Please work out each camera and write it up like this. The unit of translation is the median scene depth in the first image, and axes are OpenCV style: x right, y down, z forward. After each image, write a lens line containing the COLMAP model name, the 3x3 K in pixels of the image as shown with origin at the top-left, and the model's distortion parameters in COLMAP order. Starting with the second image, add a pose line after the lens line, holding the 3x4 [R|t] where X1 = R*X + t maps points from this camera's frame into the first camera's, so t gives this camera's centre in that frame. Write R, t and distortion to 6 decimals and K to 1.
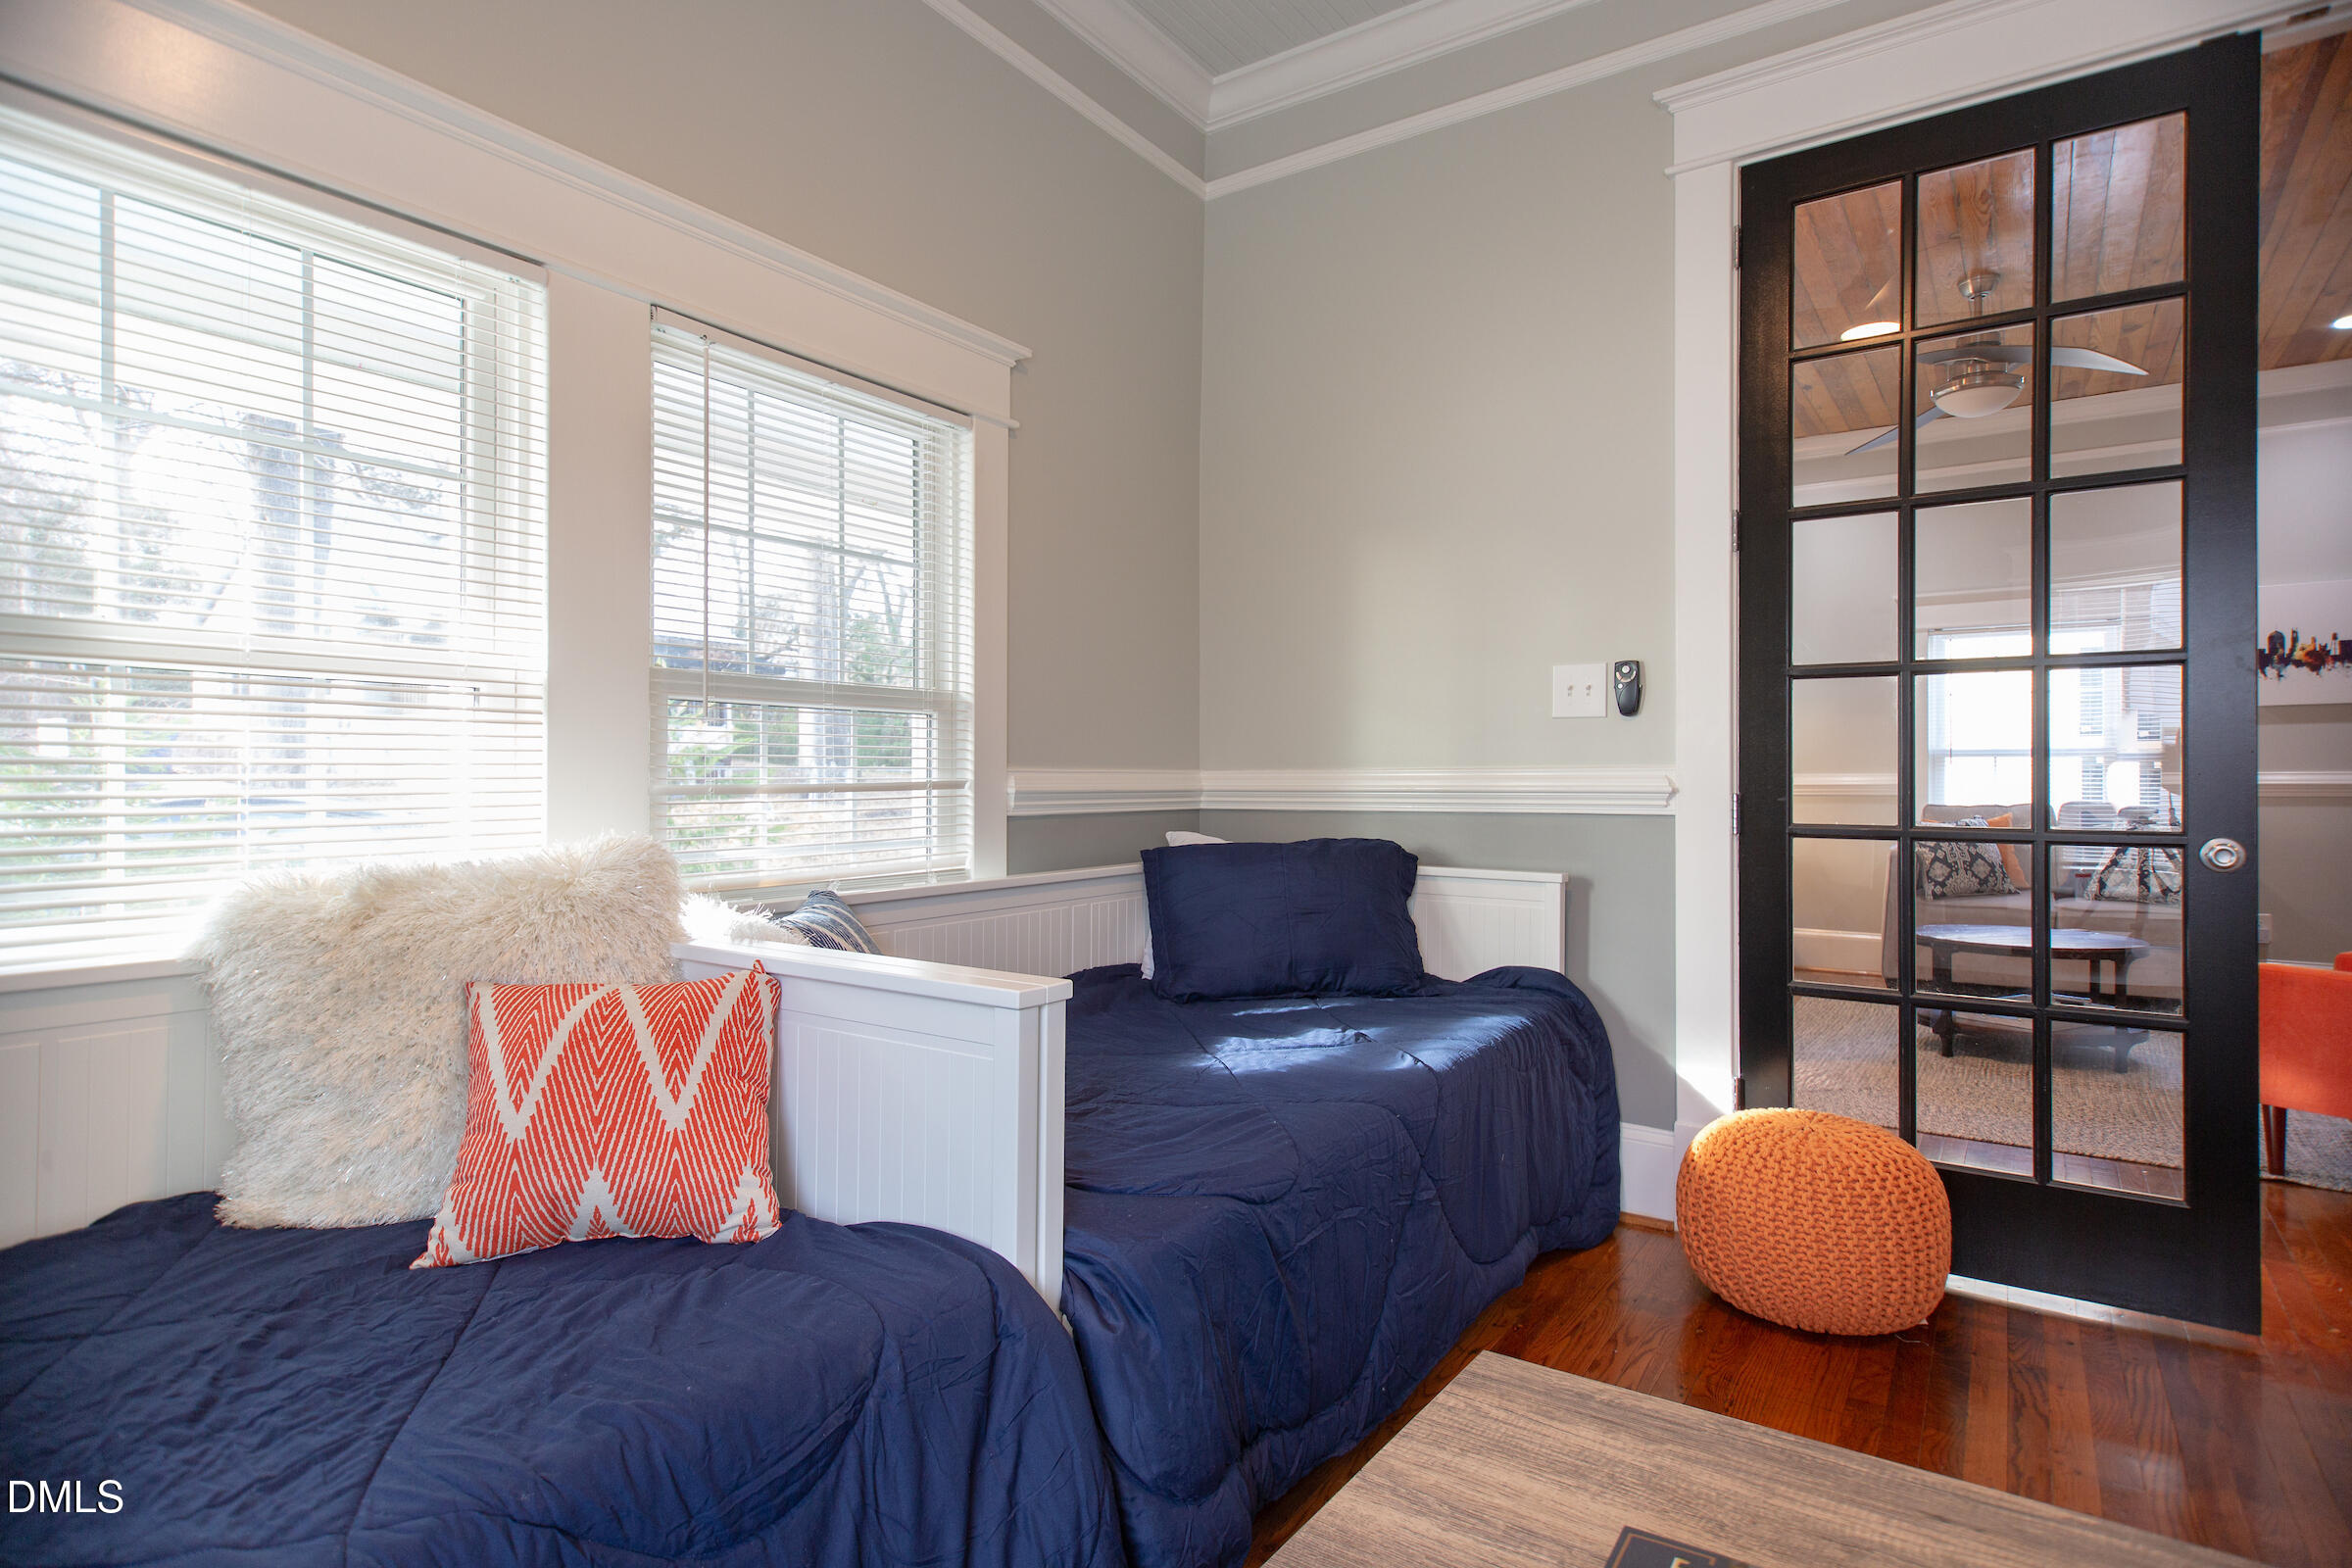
lens RADIAL K [[1309.6, 0, 1170.4], [0, 1309.6, 781.5], [0, 0, 1]] dist [0.019866, 0.004781]
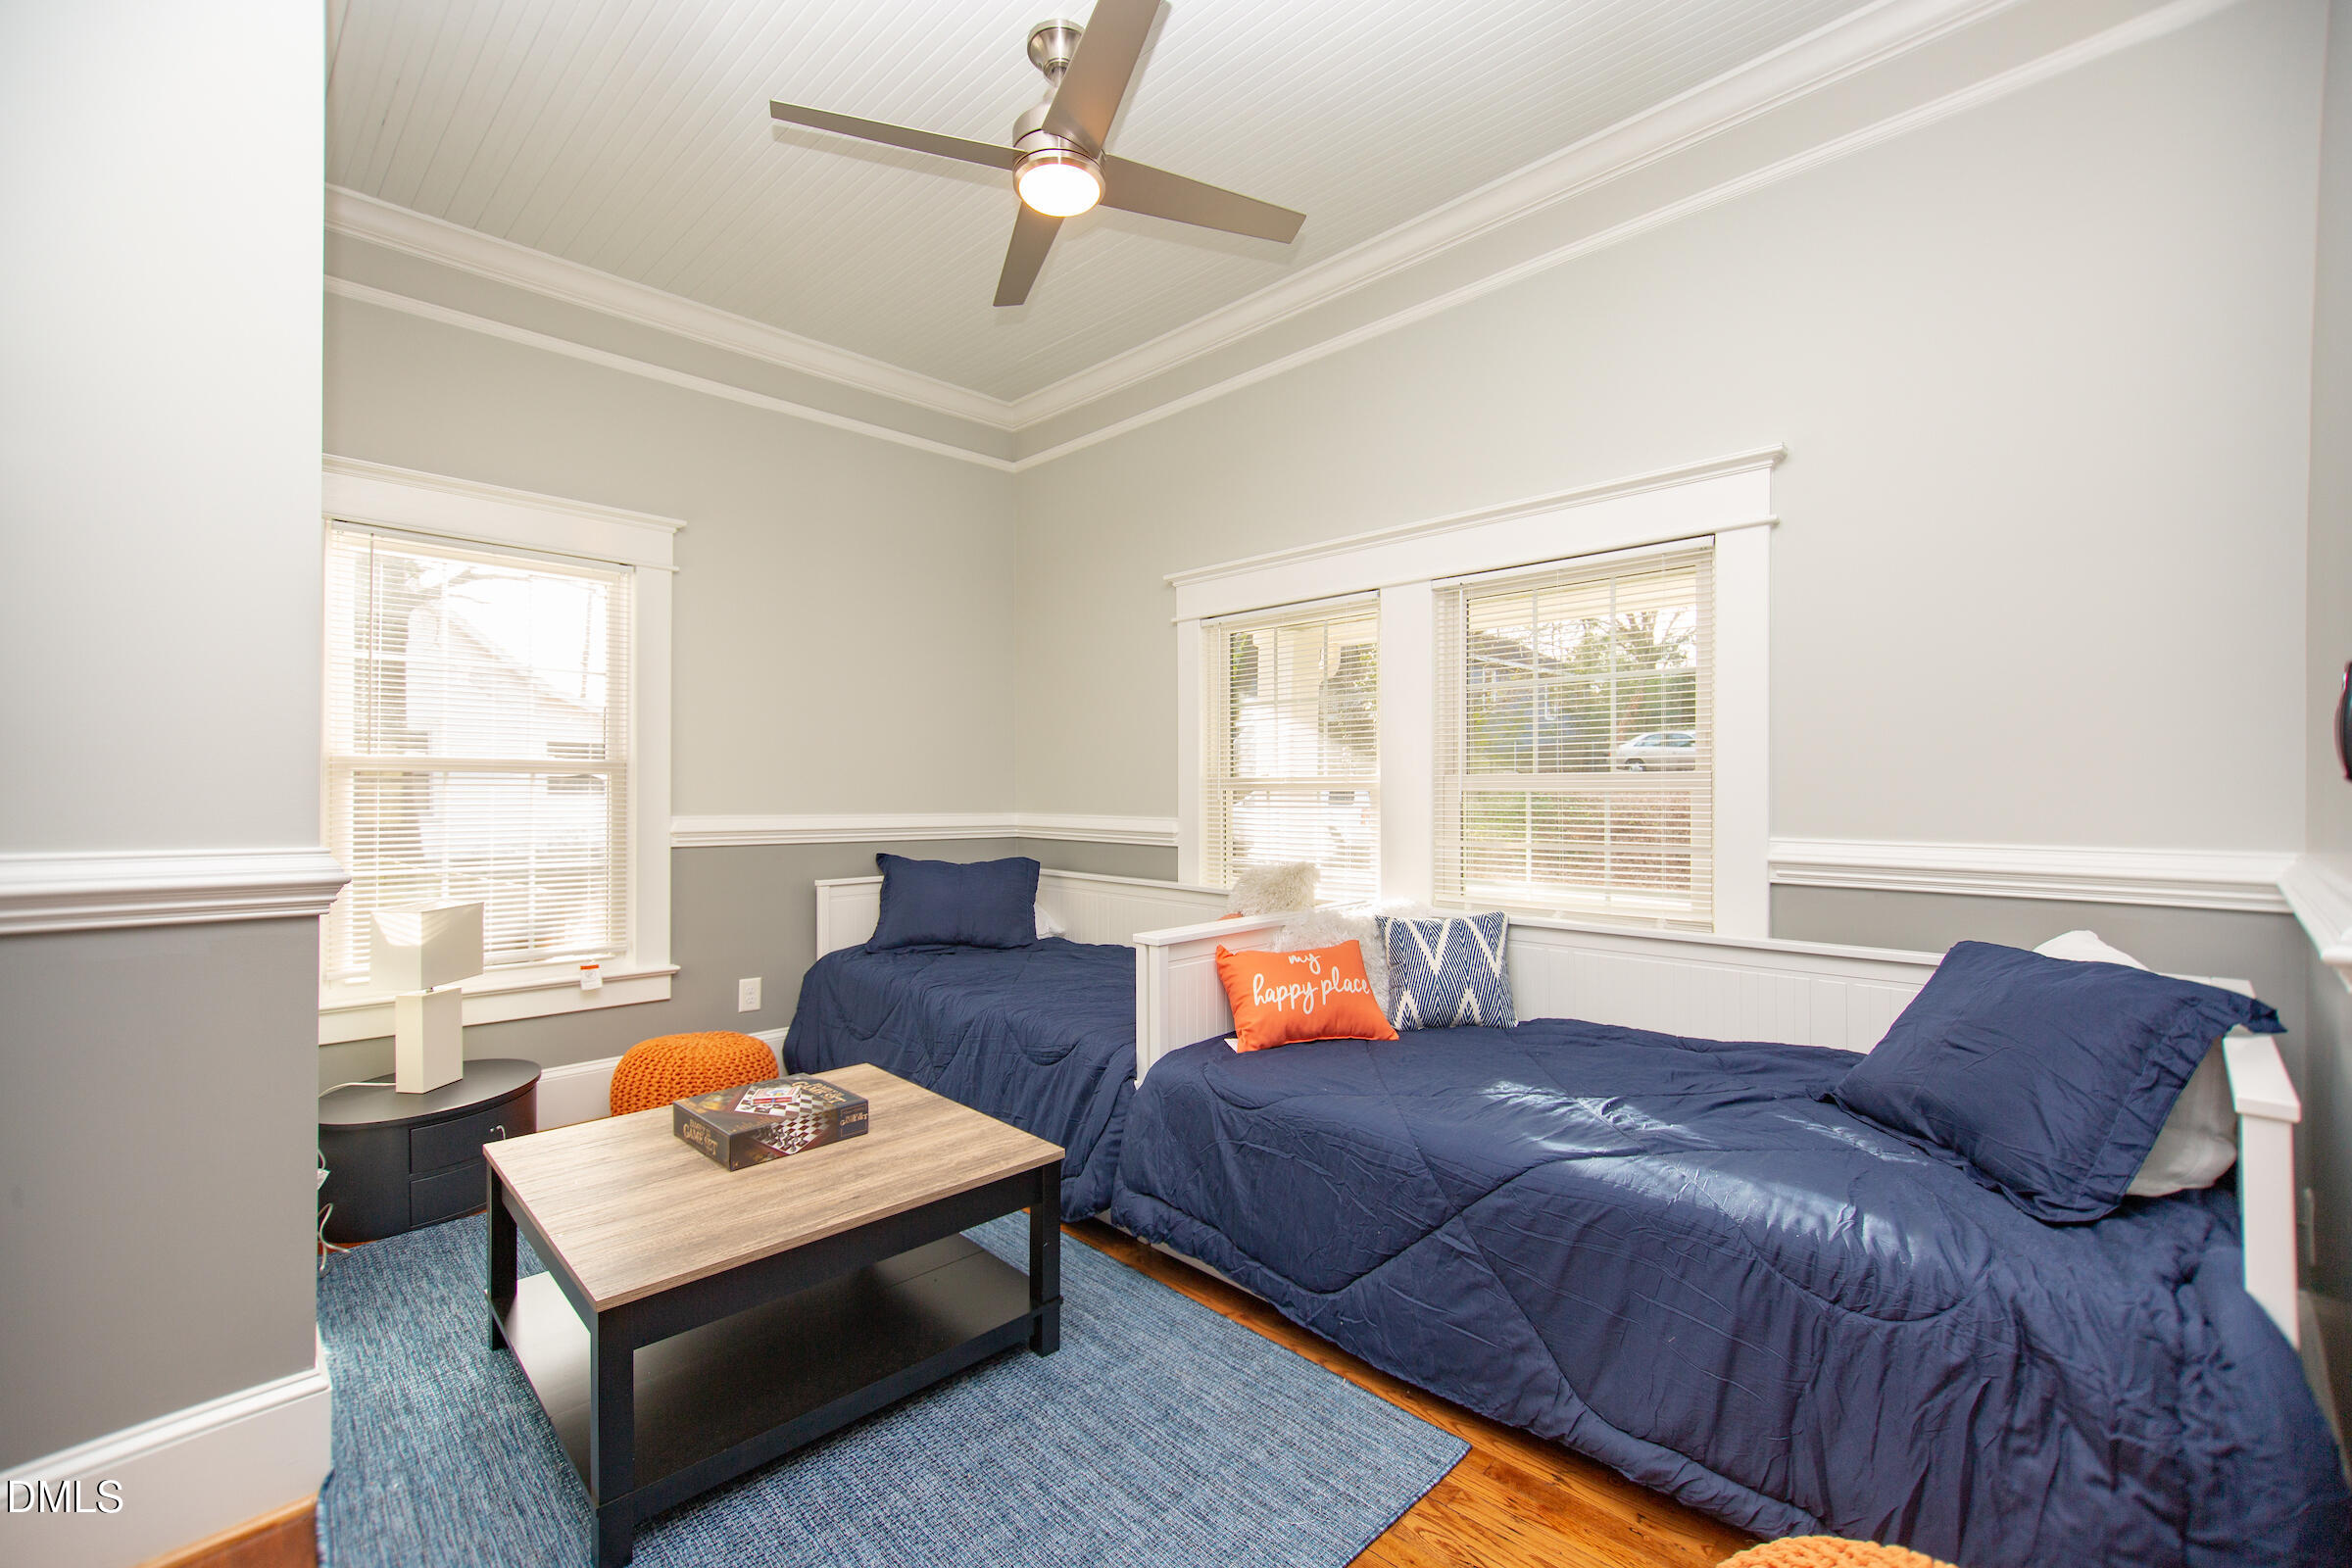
lens RADIAL K [[966.2, 0, 1143.2], [0, 966.2, 797.0], [0, 0, 1]] dist [-0.002684, 0.000106]
pose [[-0.214260, 0.001022, -0.976776, 0.748006], [-0.005936, 0.999980, 0.002349, -0.042295], [0.976759, 0.006302, -0.214249, 0.660866]]
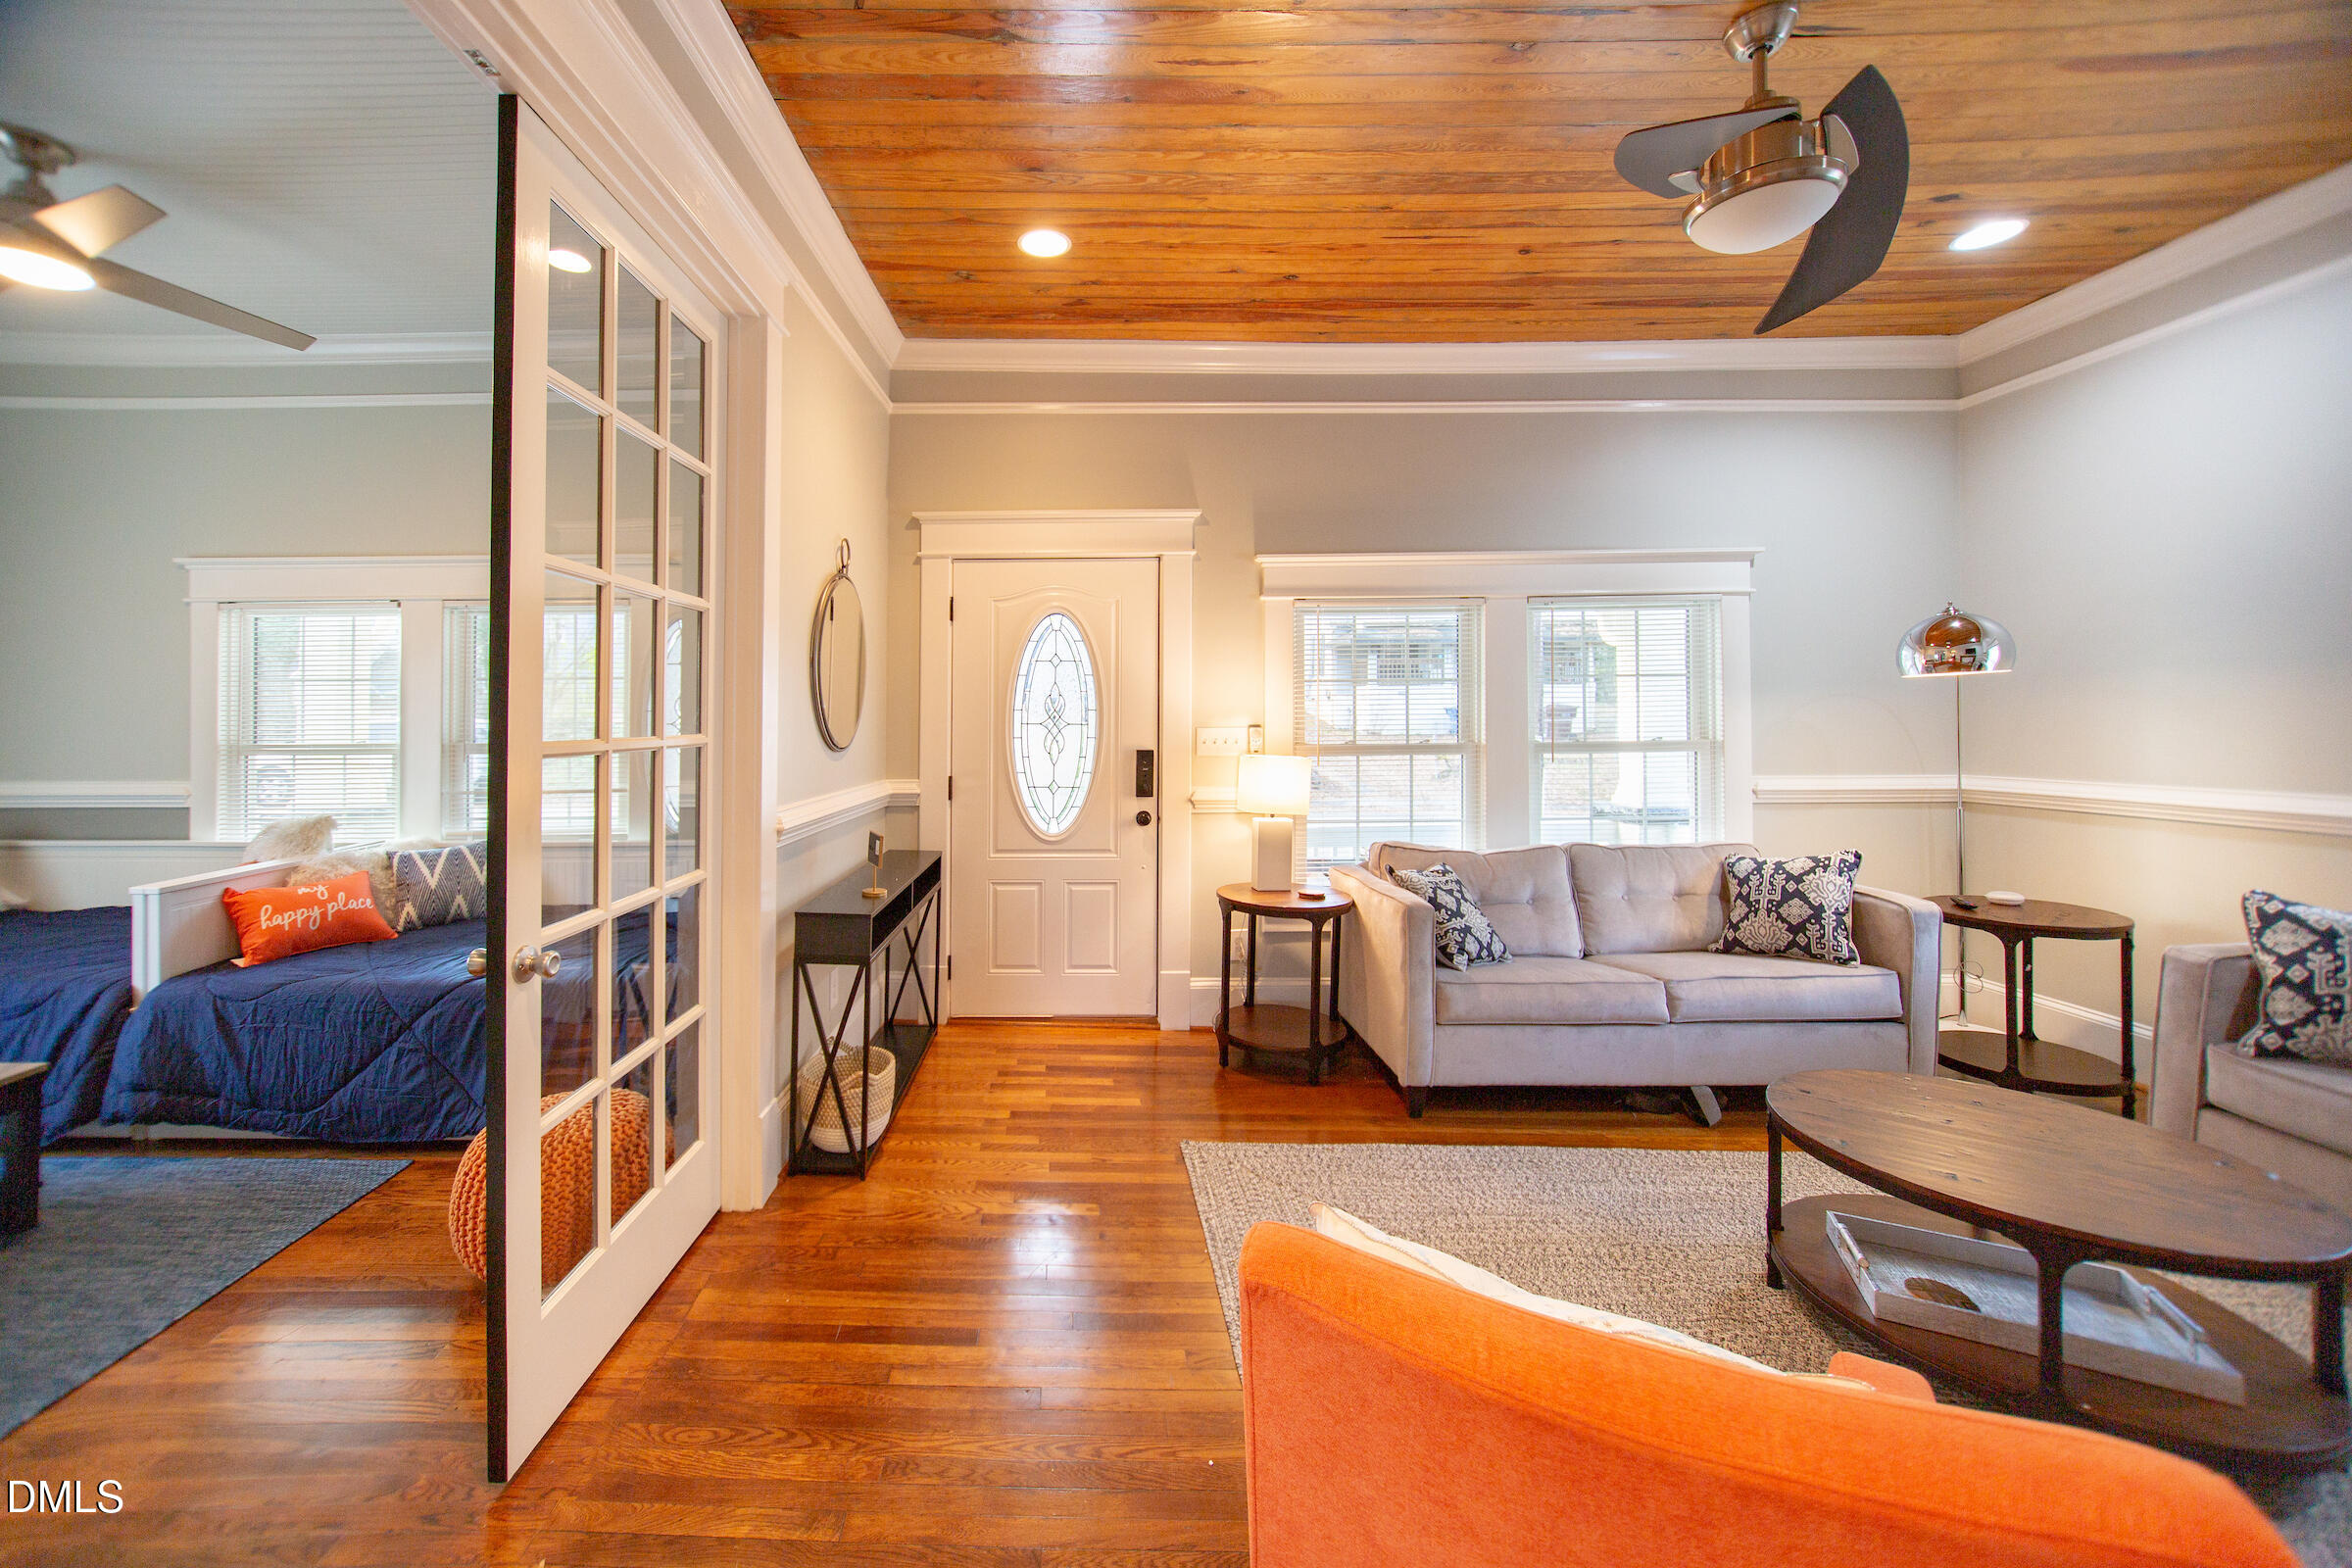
lens RADIAL K [[872.0, 0, 1047.5], [0, 872.0, 714.4], [0, 0, 1]] dist [0.000566, 0.000376]
pose [[0.548431, -0.012091, -0.836108, 1.234033], [-0.001575, 0.999879, -0.015492, -0.091638], [0.836194, 0.009814, 0.548346, 0.777181]]
